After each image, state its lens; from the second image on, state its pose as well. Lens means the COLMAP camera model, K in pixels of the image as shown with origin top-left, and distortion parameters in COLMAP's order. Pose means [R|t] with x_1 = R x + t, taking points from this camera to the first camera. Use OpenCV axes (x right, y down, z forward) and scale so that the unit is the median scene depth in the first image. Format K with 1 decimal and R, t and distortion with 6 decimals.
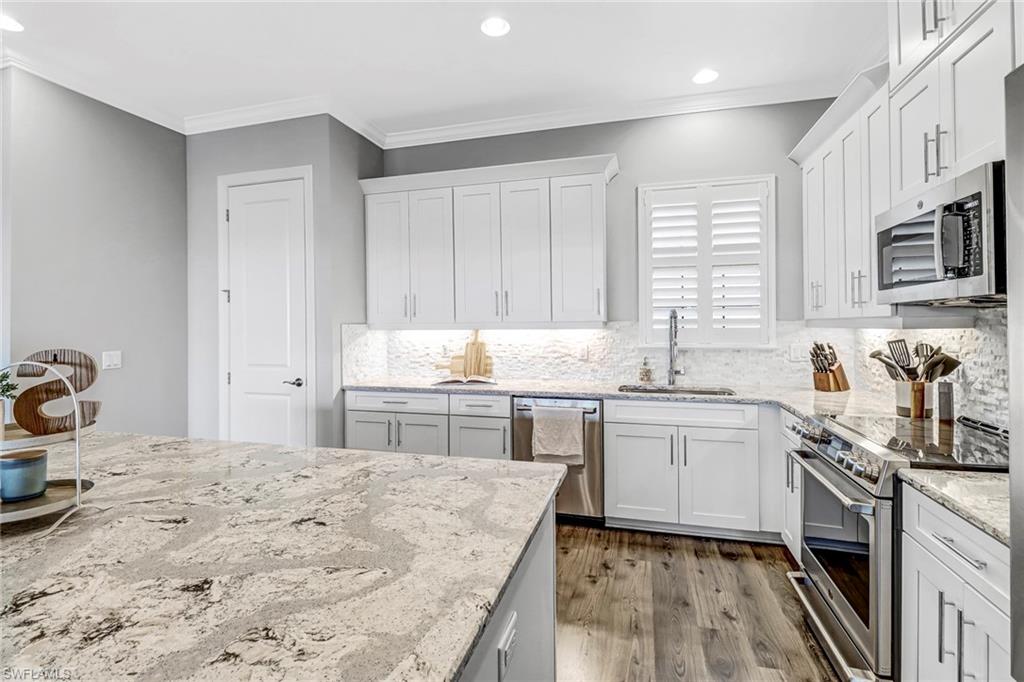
lens RADIAL K [[480.3, 0, 509.0], [0, 480.3, 332.8], [0, 0, 1]] dist [0.001226, -0.000130]
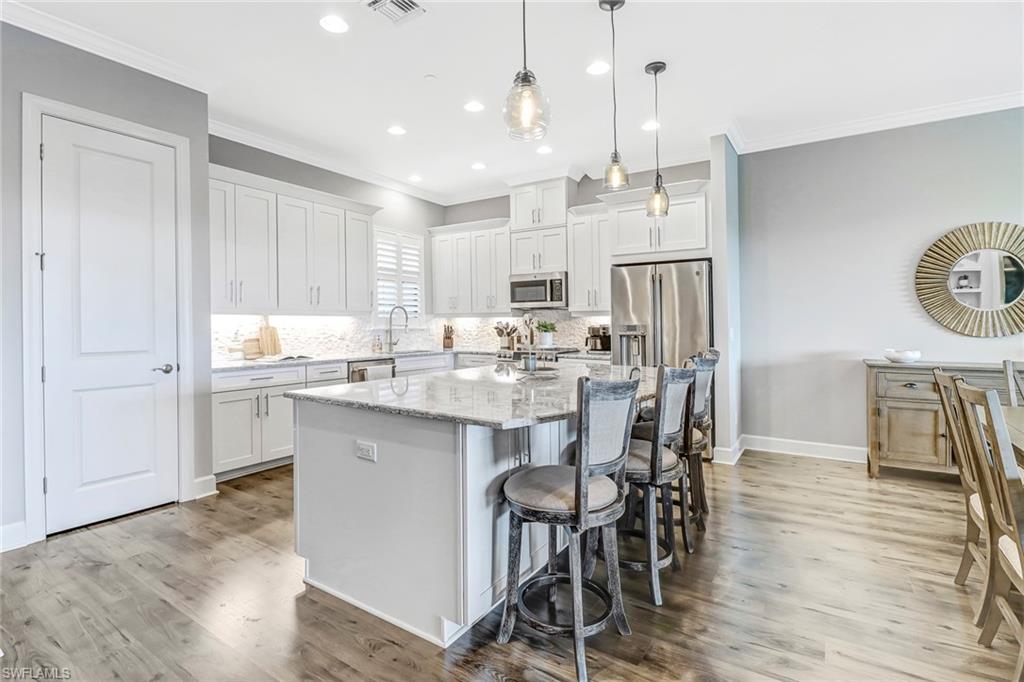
lens RADIAL K [[489.5, 0, 497.1], [0, 489.5, 340.7], [0, 0, 1]] dist [0.001497, 0.000014]
pose [[0.322757, -0.027033, 0.946096, -1.137625], [0.012973, 0.999624, 0.024137, 0.035897], [-0.946393, 0.004483, 0.322987, 0.106014]]
